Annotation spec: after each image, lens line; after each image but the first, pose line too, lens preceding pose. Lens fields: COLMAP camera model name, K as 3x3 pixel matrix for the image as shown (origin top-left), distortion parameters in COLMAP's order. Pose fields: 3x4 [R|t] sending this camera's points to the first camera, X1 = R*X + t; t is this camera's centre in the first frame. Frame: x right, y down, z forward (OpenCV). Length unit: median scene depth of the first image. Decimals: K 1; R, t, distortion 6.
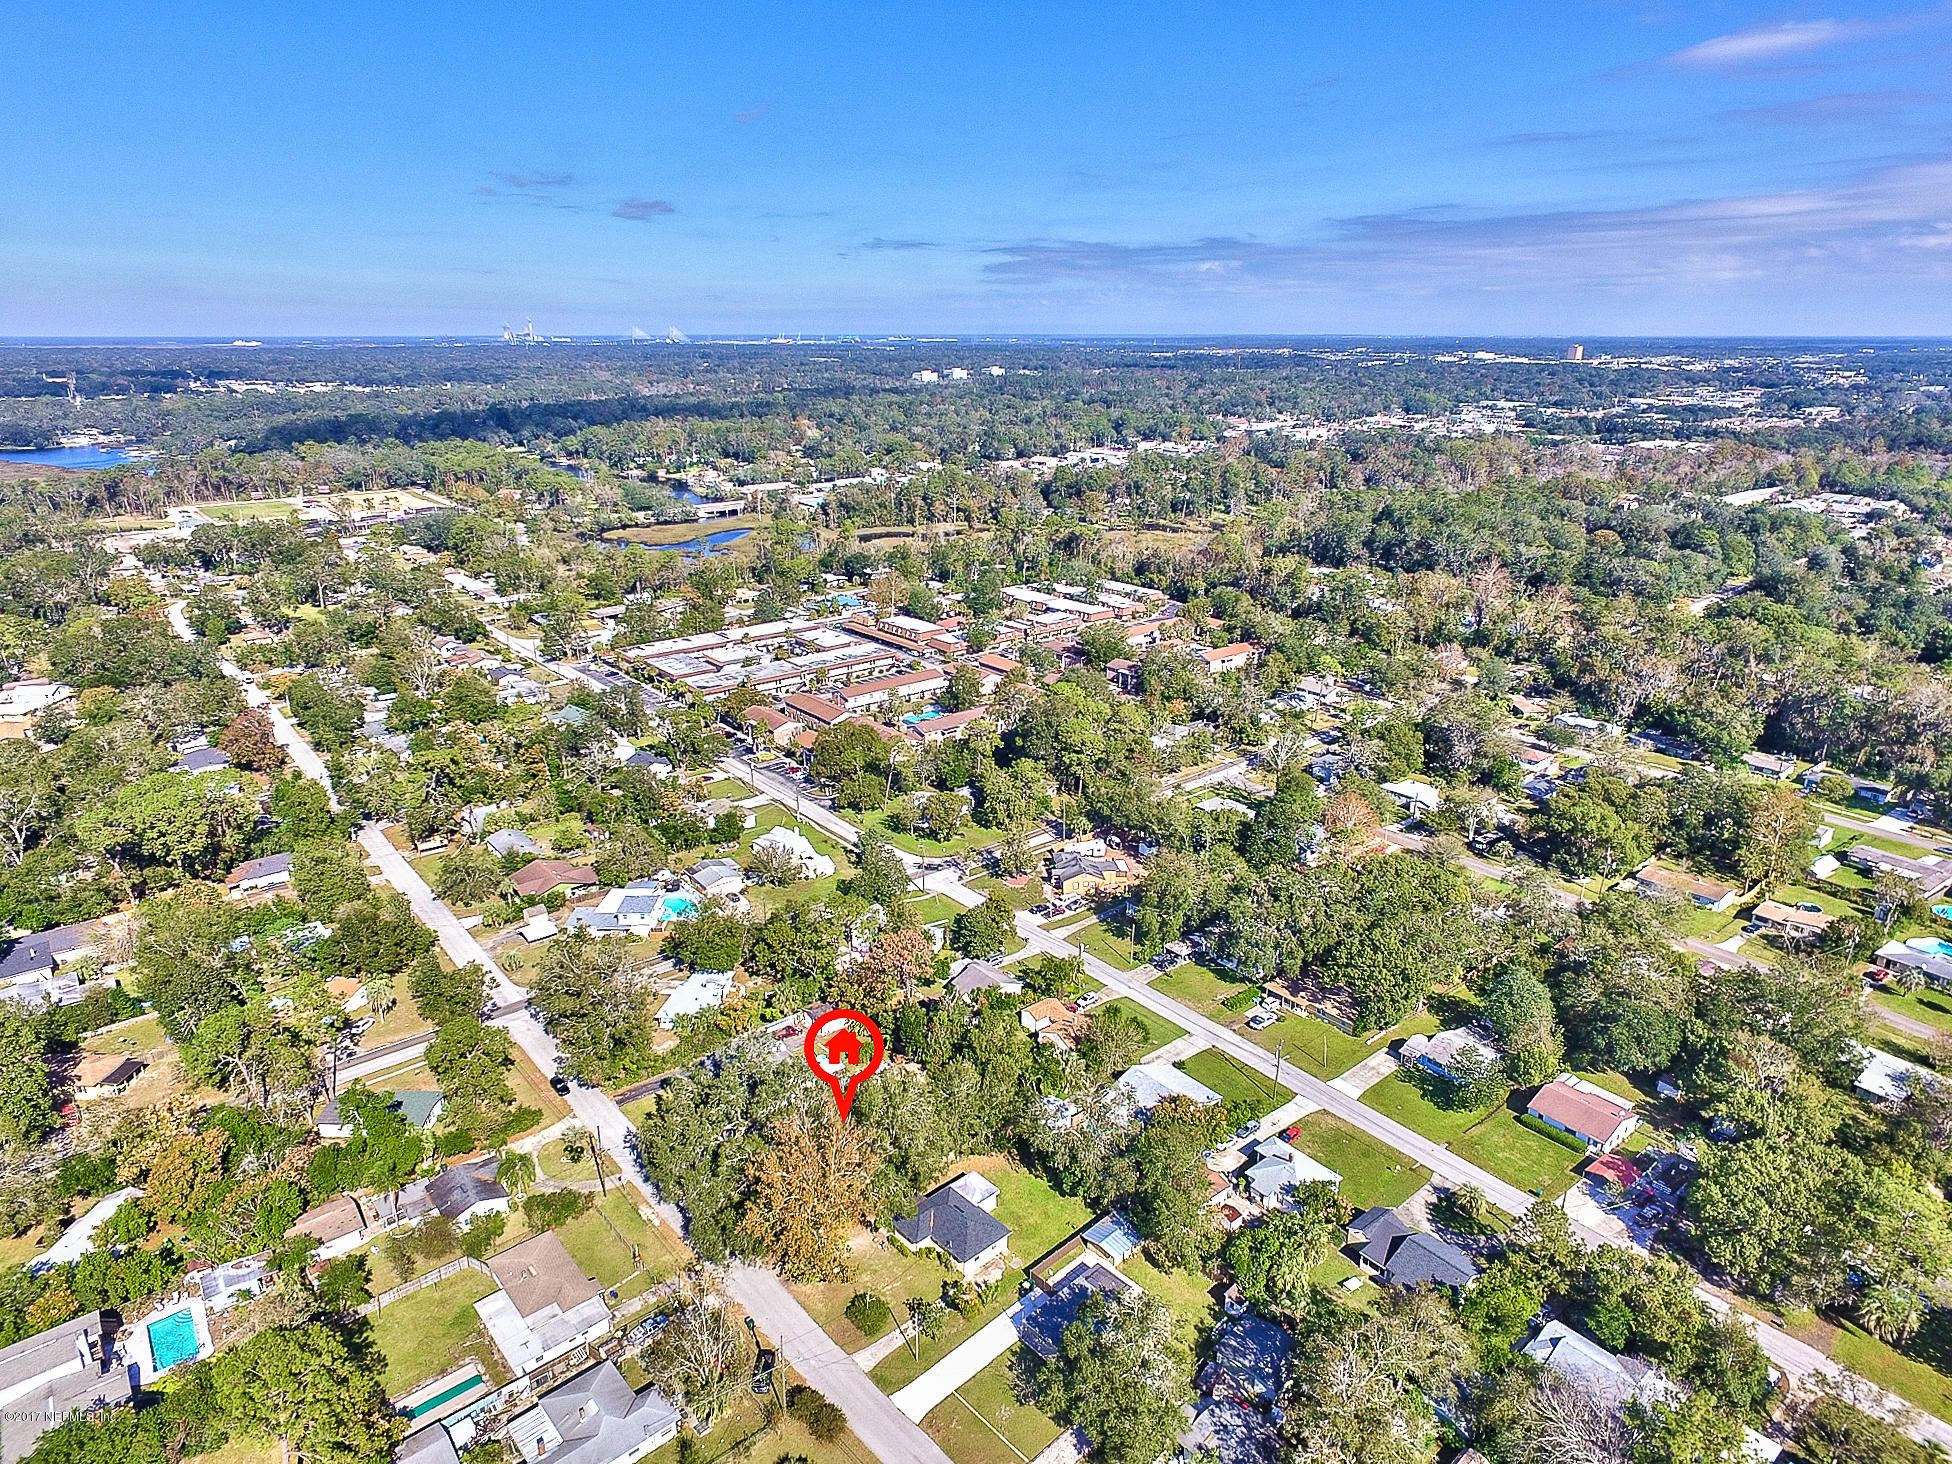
lens RADIAL K [[1165.8, 0, 976.0], [0, 1165.8, 732.0], [0, 0, 1]] dist [-0.012323, 0.012432]
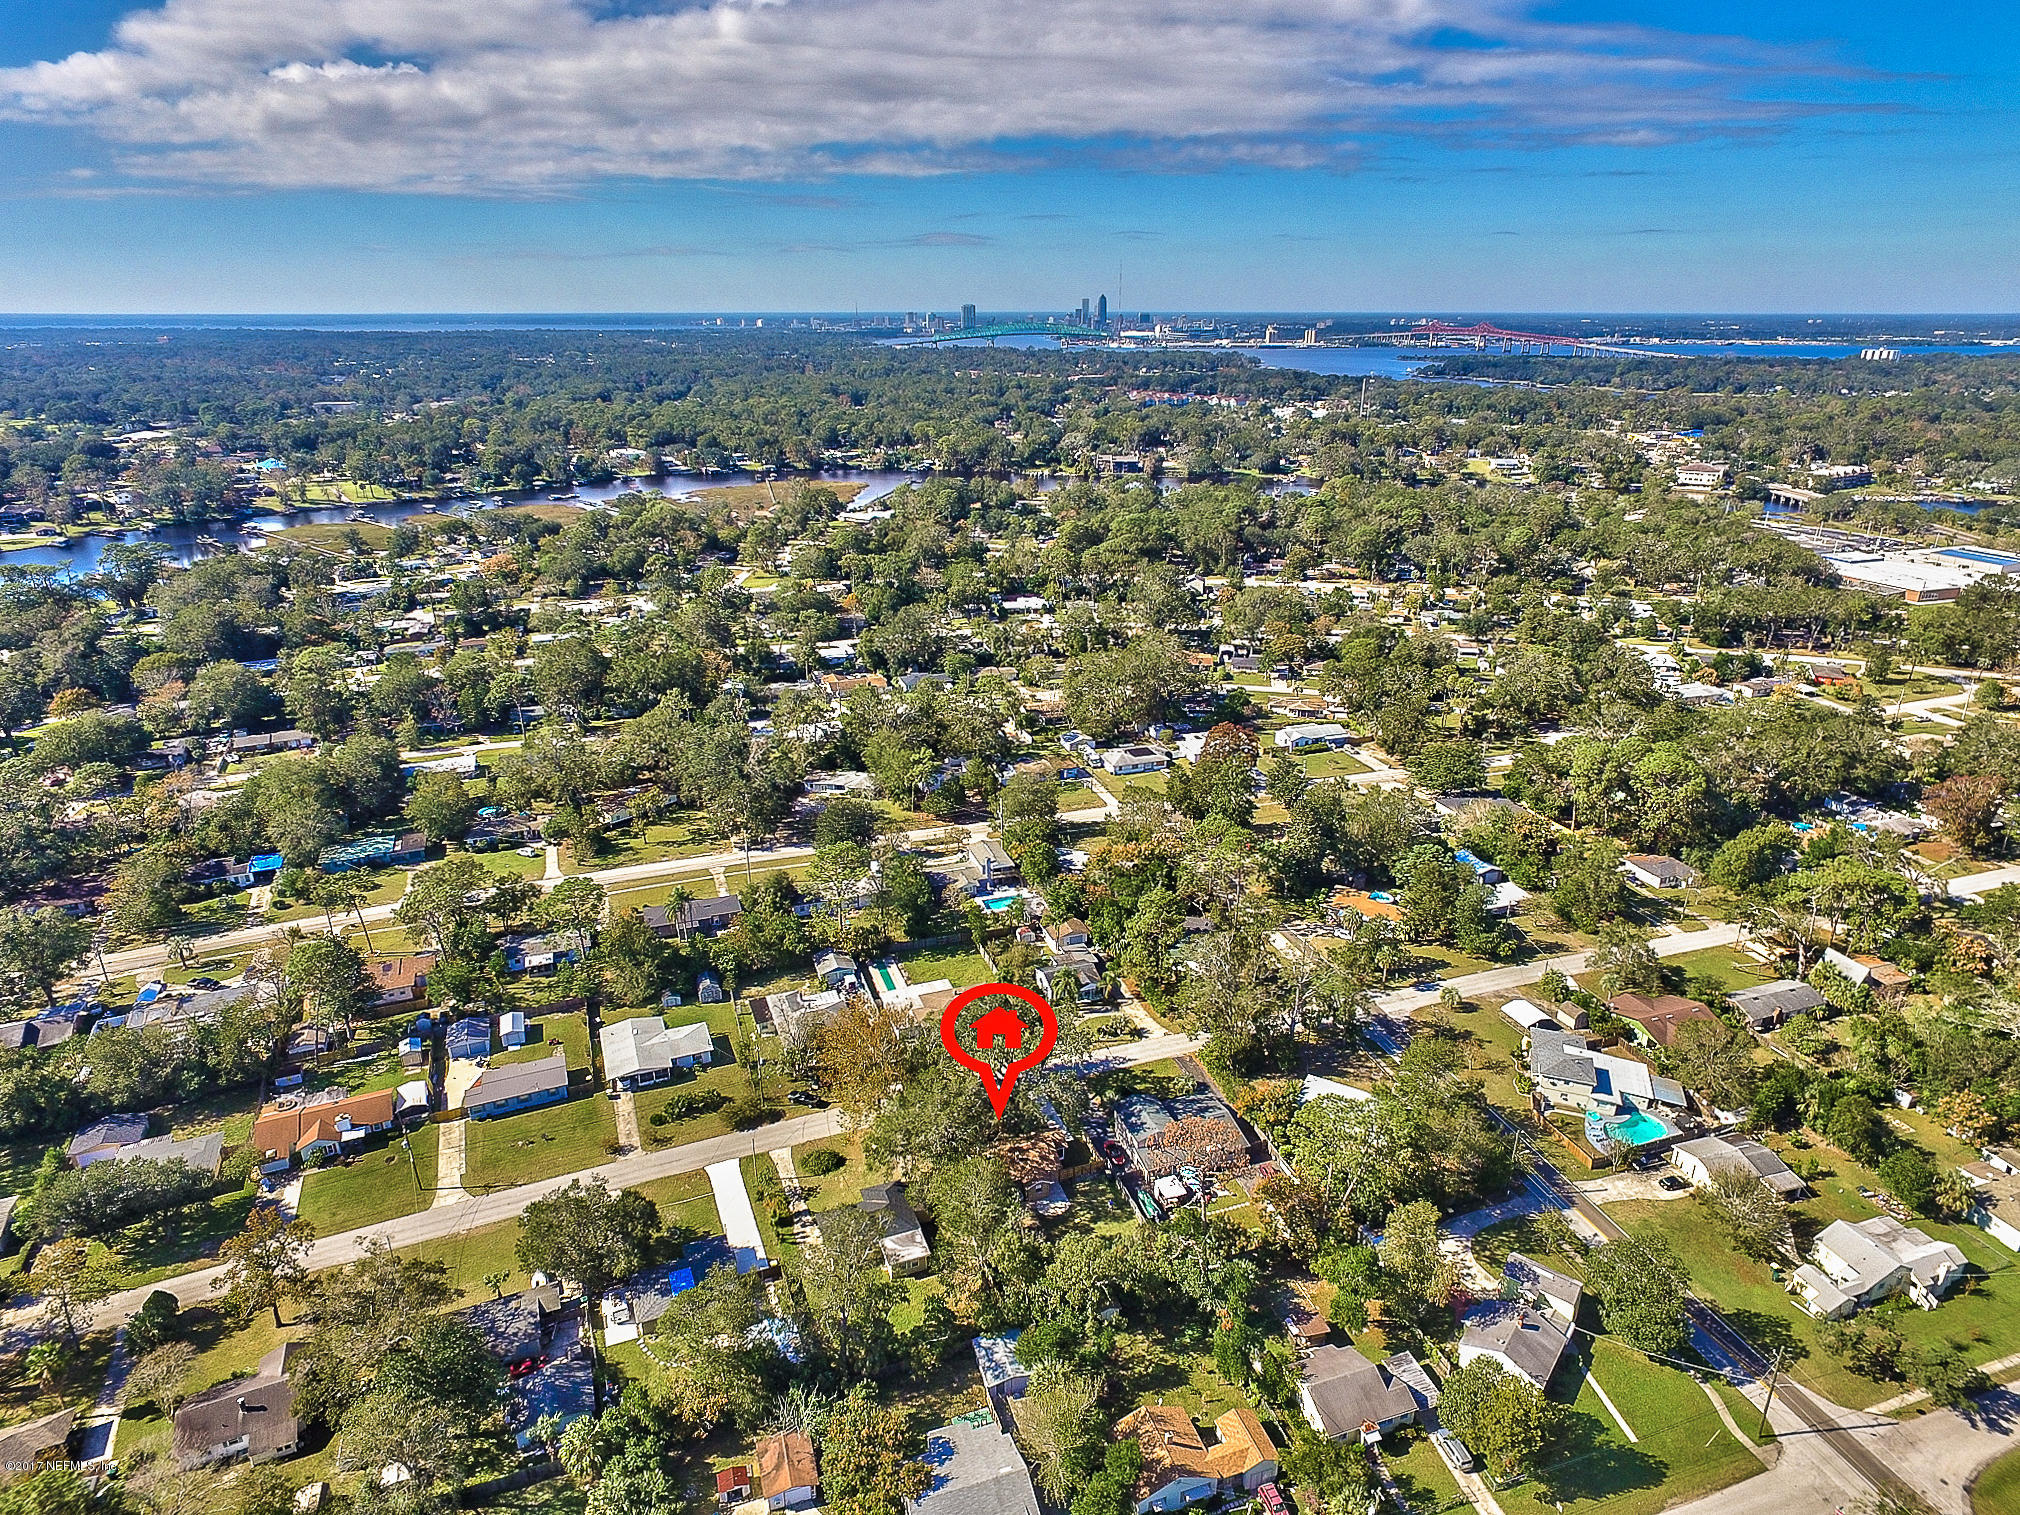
lens RADIAL K [[1191.7, 0, 1006.3], [0, 1191.7, 790.9], [0, 0, 1]] dist [-0.012697, 0.011290]
pose [[-0.370791, 0.348680, -0.860776, 0.478220], [-0.299515, 0.832426, 0.466216, -0.270861], [0.879093, 0.430684, -0.204222, 0.817827]]
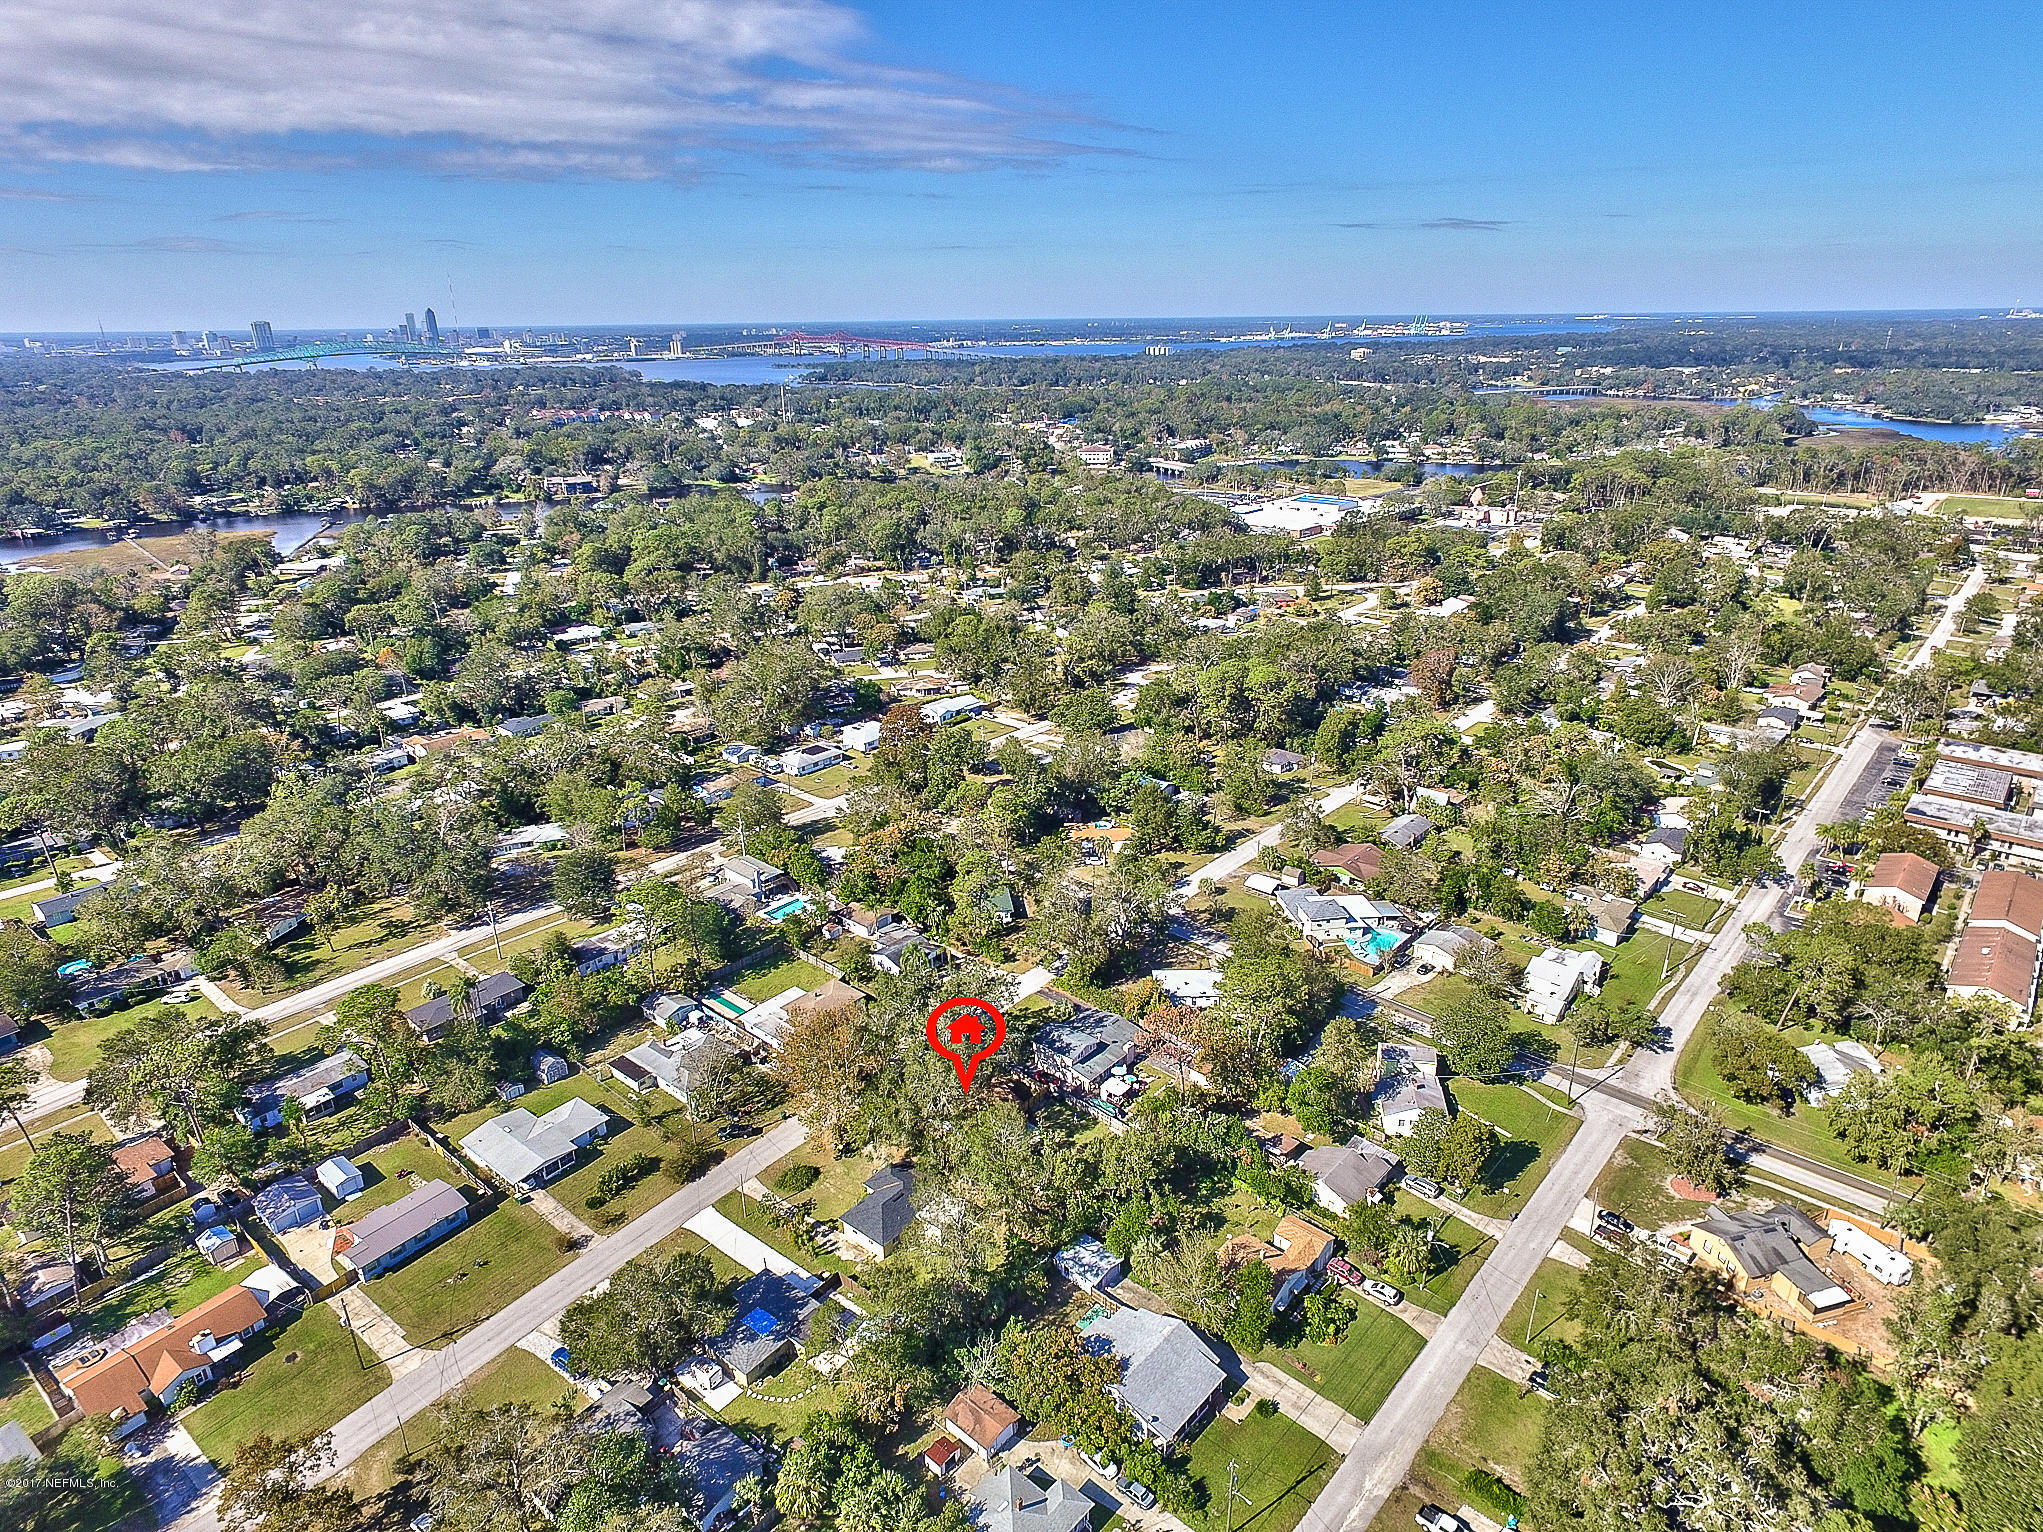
lens RADIAL K [[1220.2, 0, 1021.5], [0, 1220.2, 766.0], [0, 0, 1]] dist [-0.012323, 0.012432]
pose [[0.147877, 0.341023, -0.928351, 0.597129], [-0.307510, 0.907998, 0.284563, -0.178956], [0.939984, 0.243397, 0.239140, 0.541018]]
